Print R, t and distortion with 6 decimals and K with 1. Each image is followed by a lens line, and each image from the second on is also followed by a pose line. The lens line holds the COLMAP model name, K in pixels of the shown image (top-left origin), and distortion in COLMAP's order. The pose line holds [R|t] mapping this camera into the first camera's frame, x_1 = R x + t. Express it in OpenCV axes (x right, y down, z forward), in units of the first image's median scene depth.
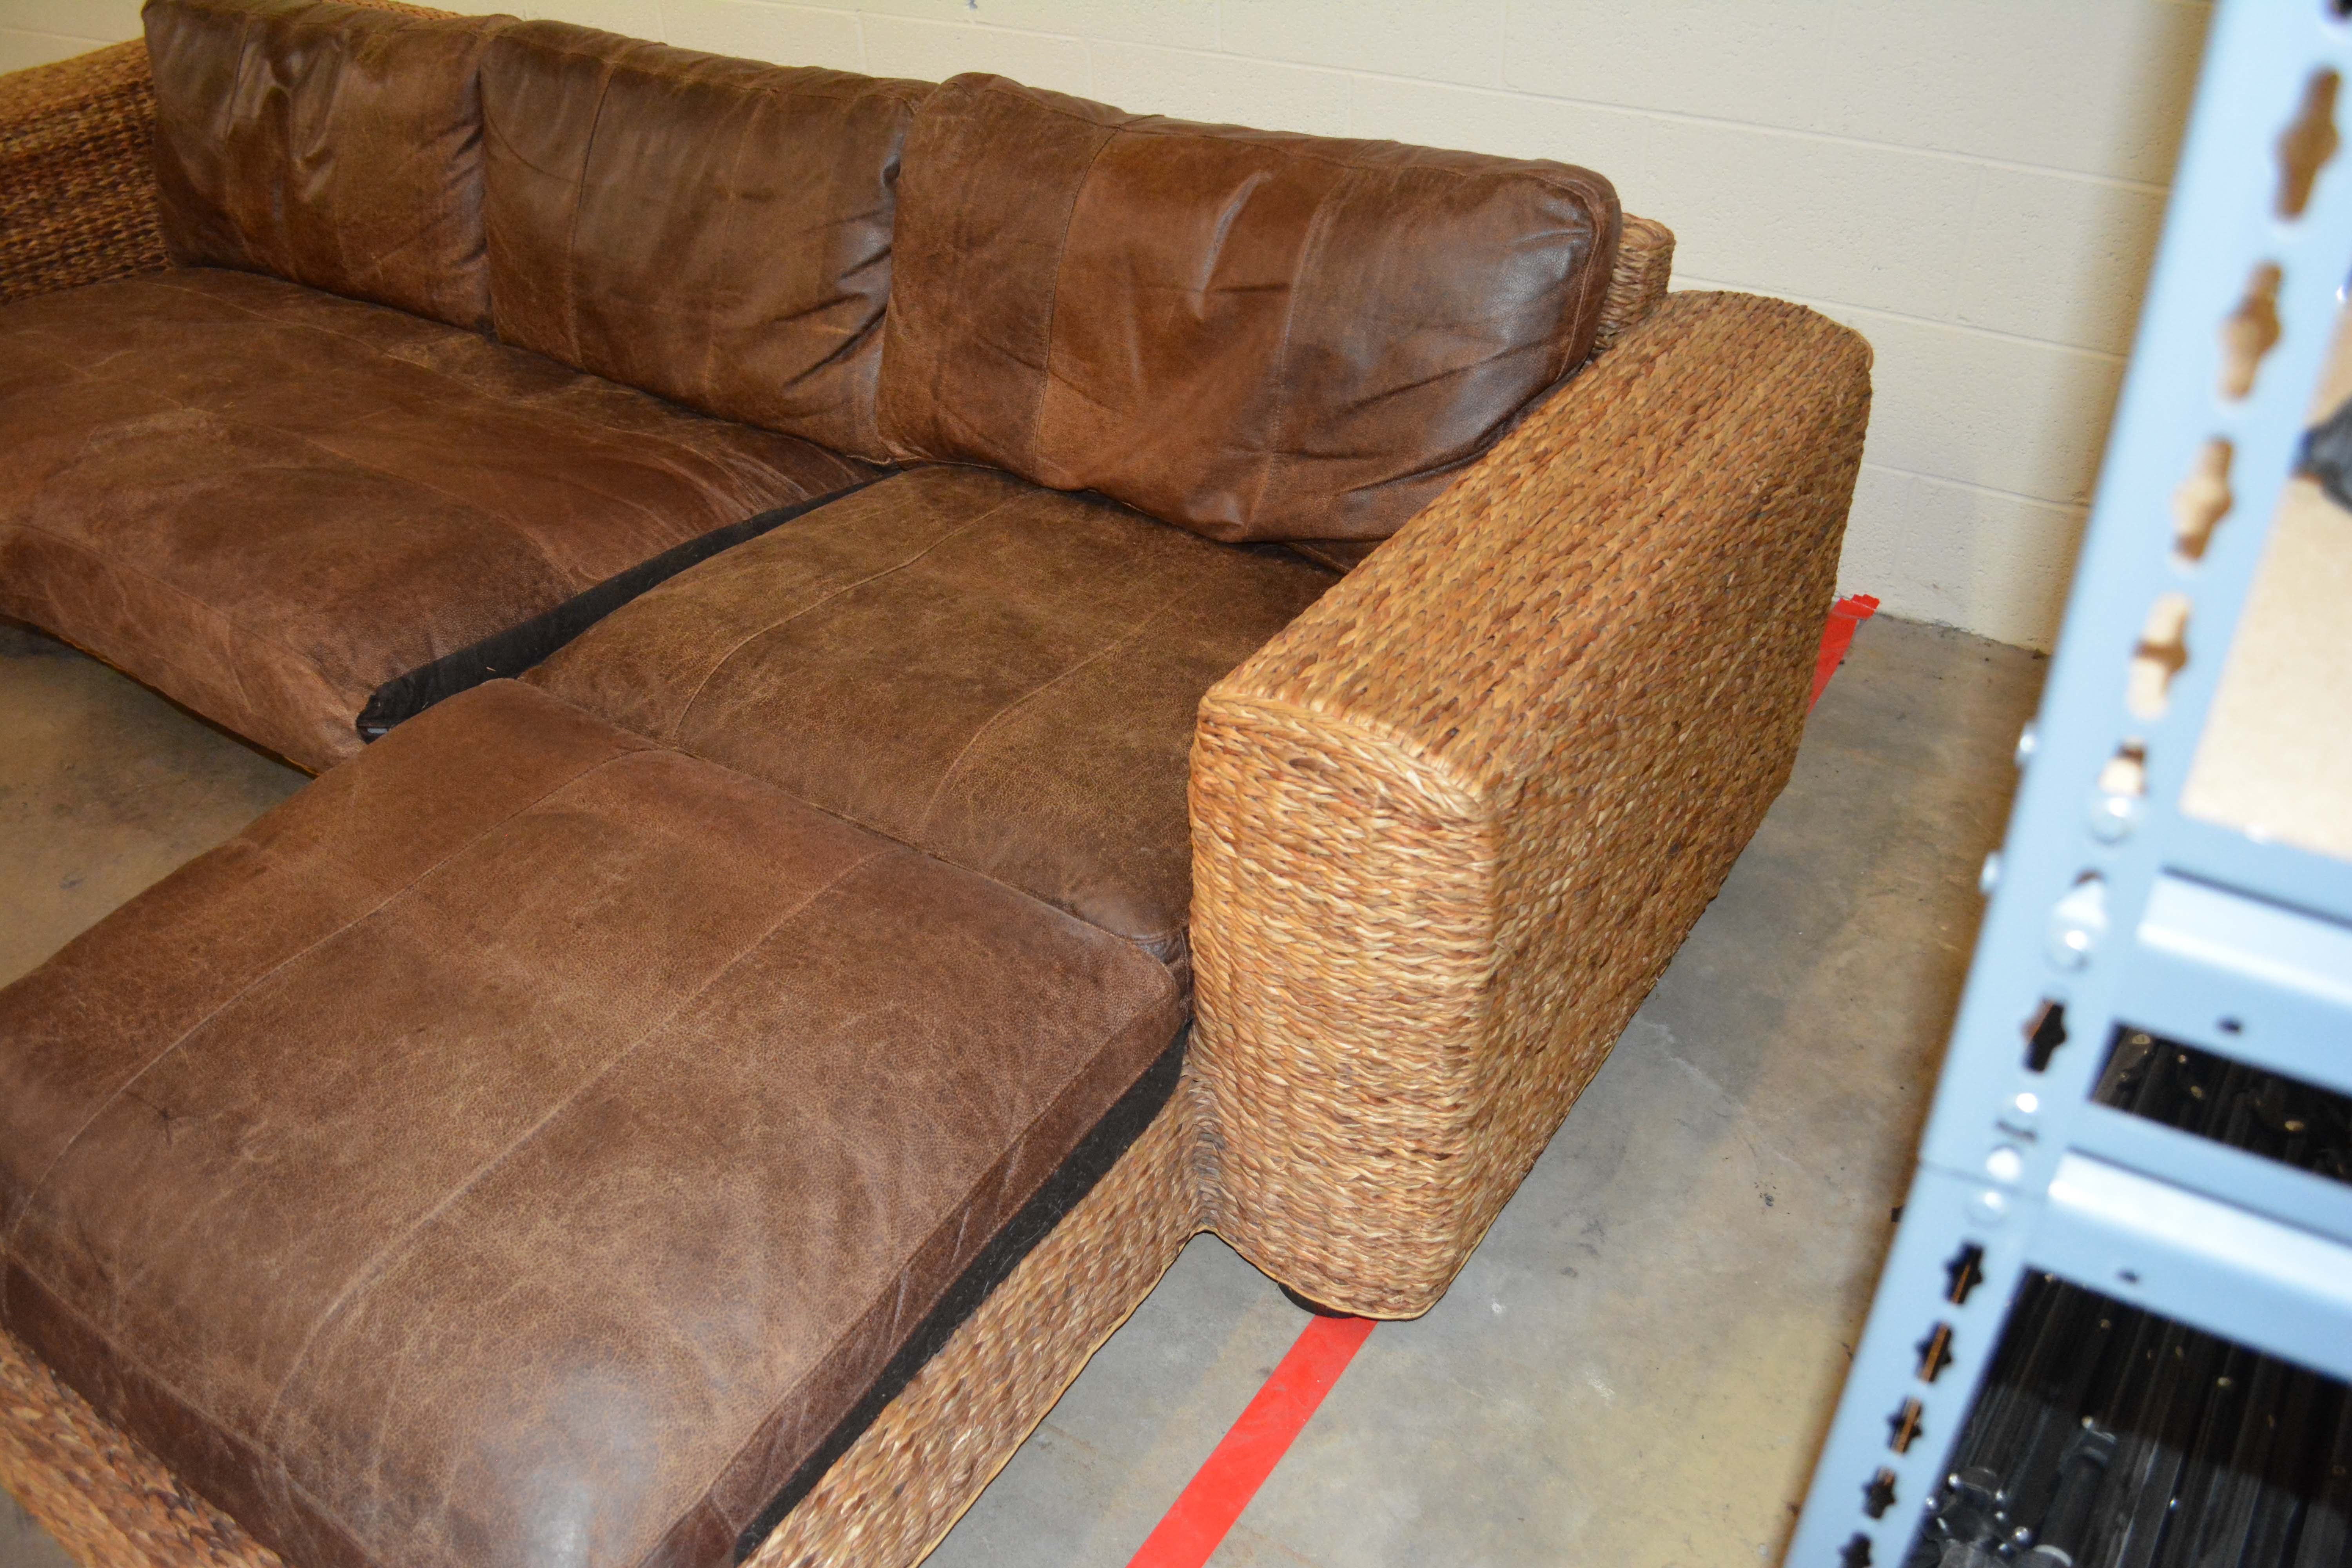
lens RADIAL K [[1858.5, 0, 1172.0], [0, 1858.5, 798.0], [0, 0, 1]] dist [-0.085609, 0.015733]
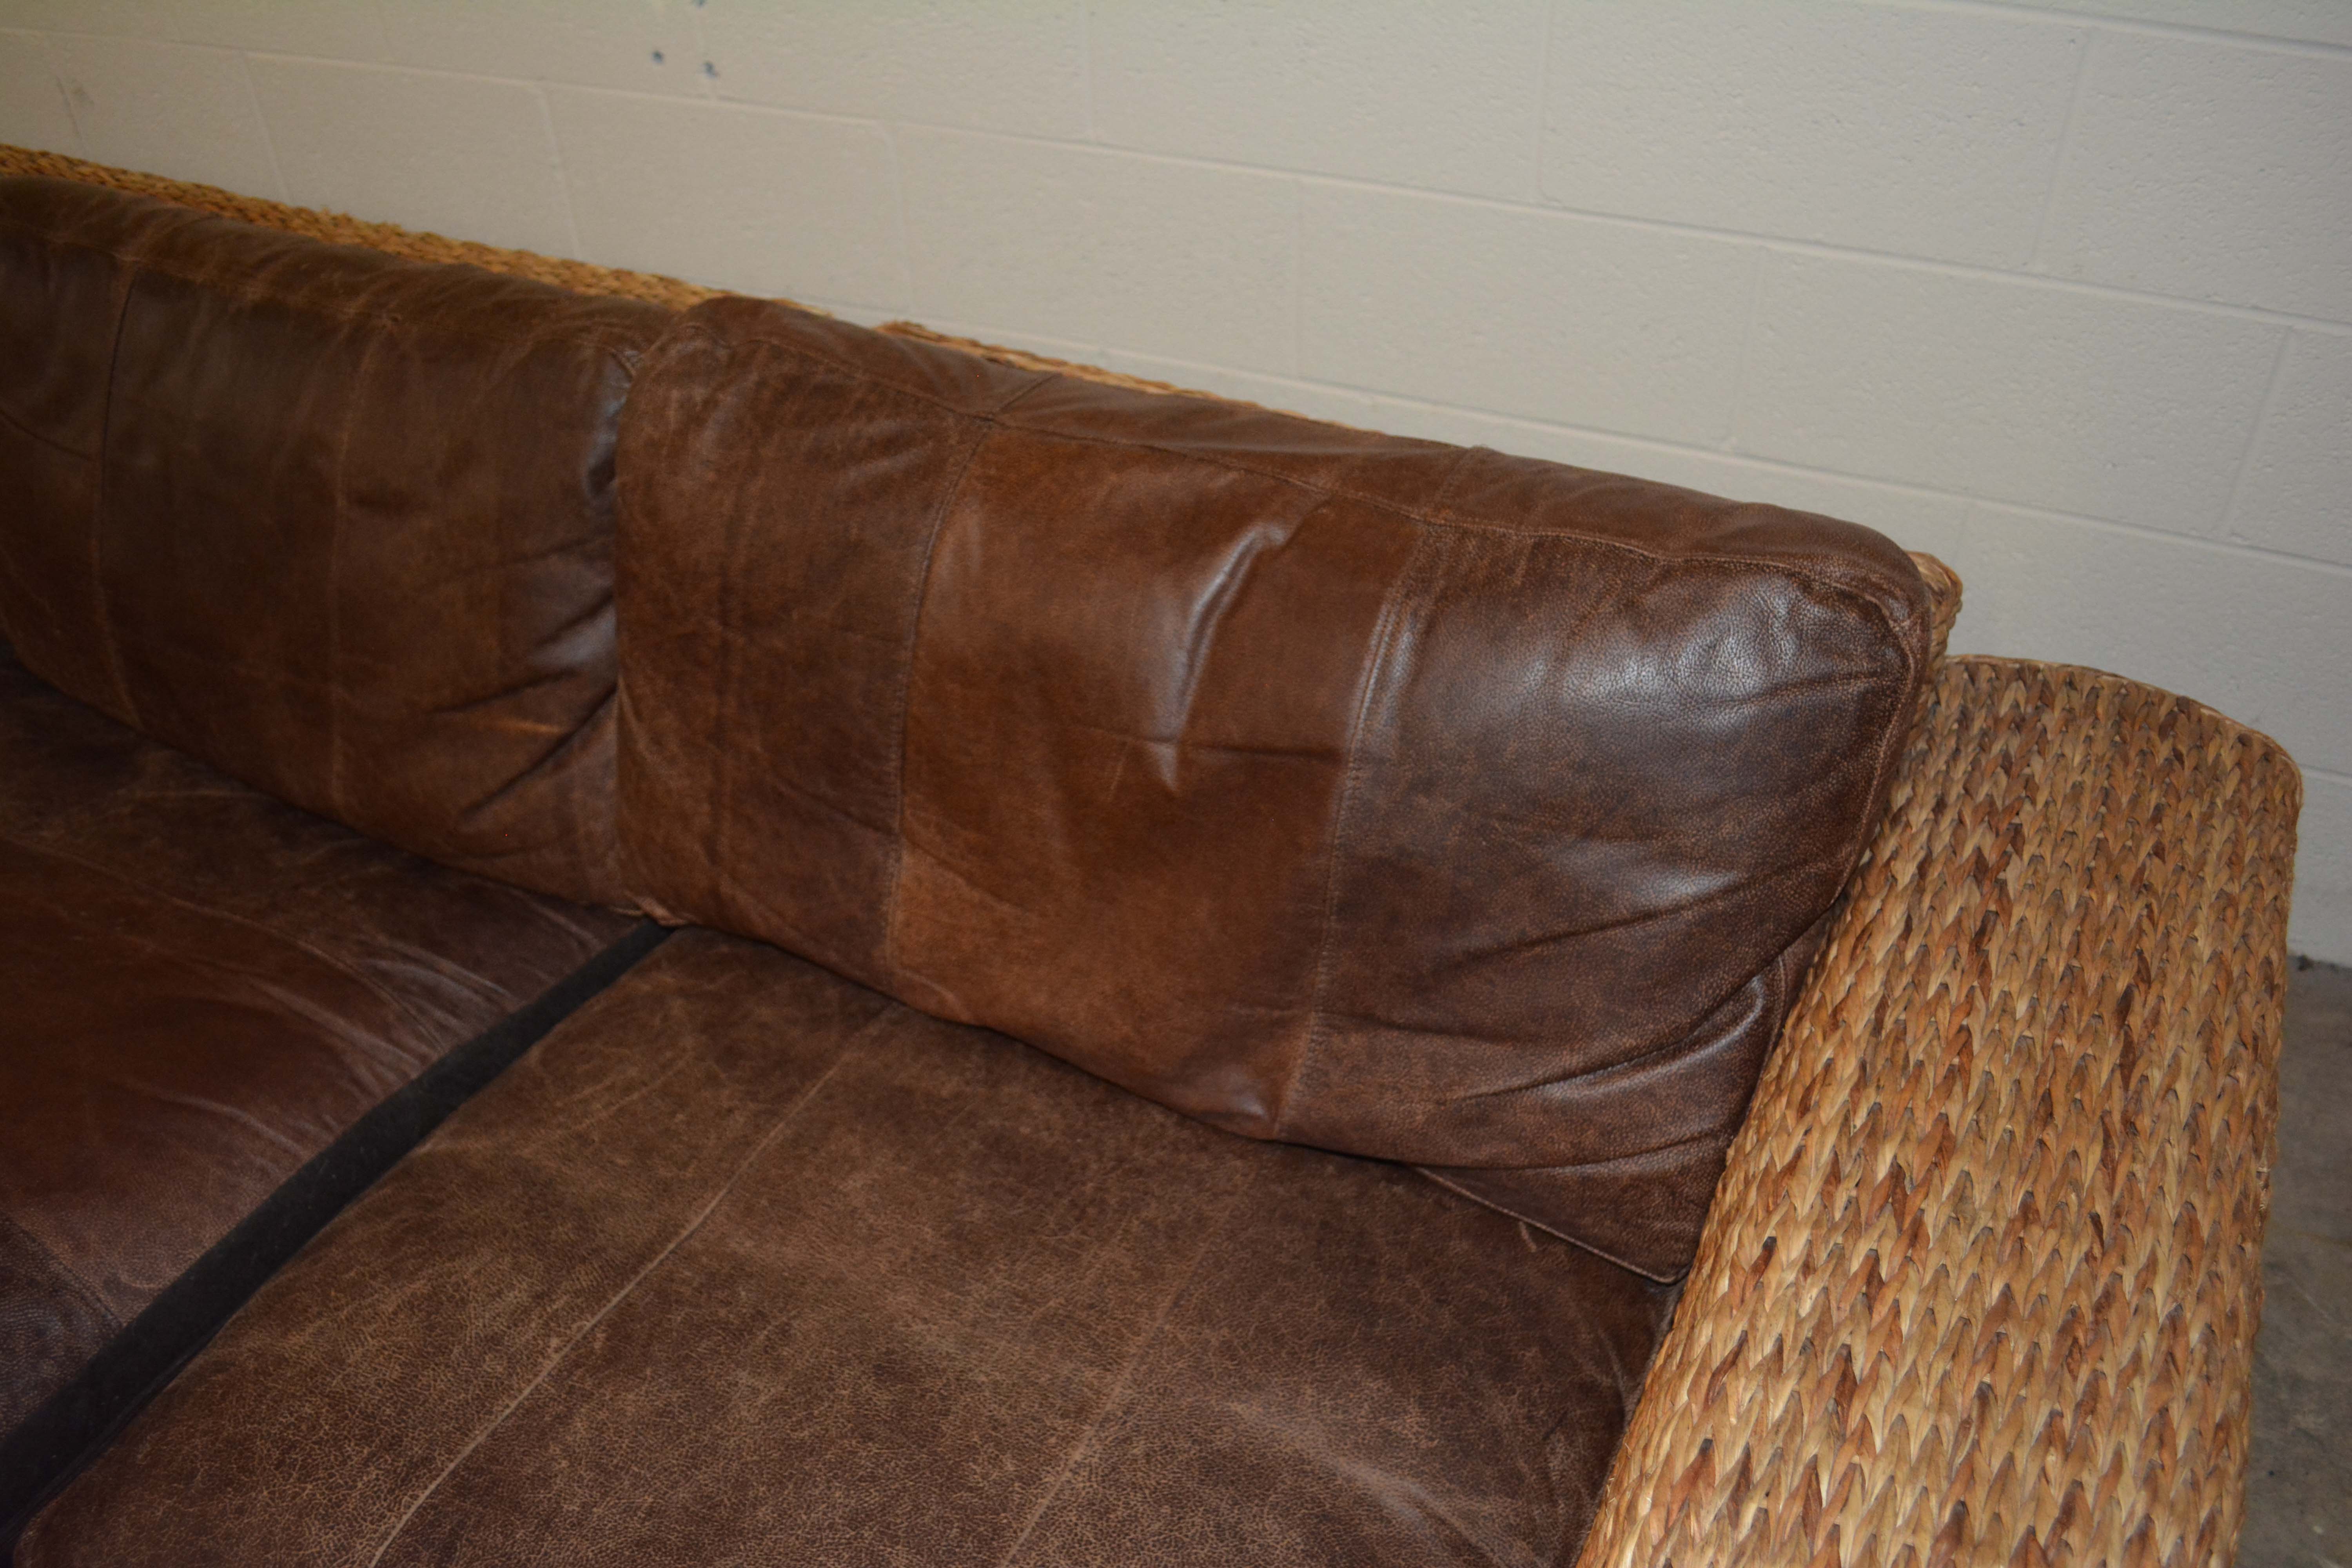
lens RADIAL K [[1945.8, 0, 1165.9], [0, 1945.8, 797.7], [0, 0, 1]] dist [-0.082127, 0.016112]
pose [[0.992723, -0.081163, 0.088958, -0.040177], [0.076100, 0.995359, 0.058901, -0.289696], [-0.093325, -0.051703, 0.994292, 0.401226]]
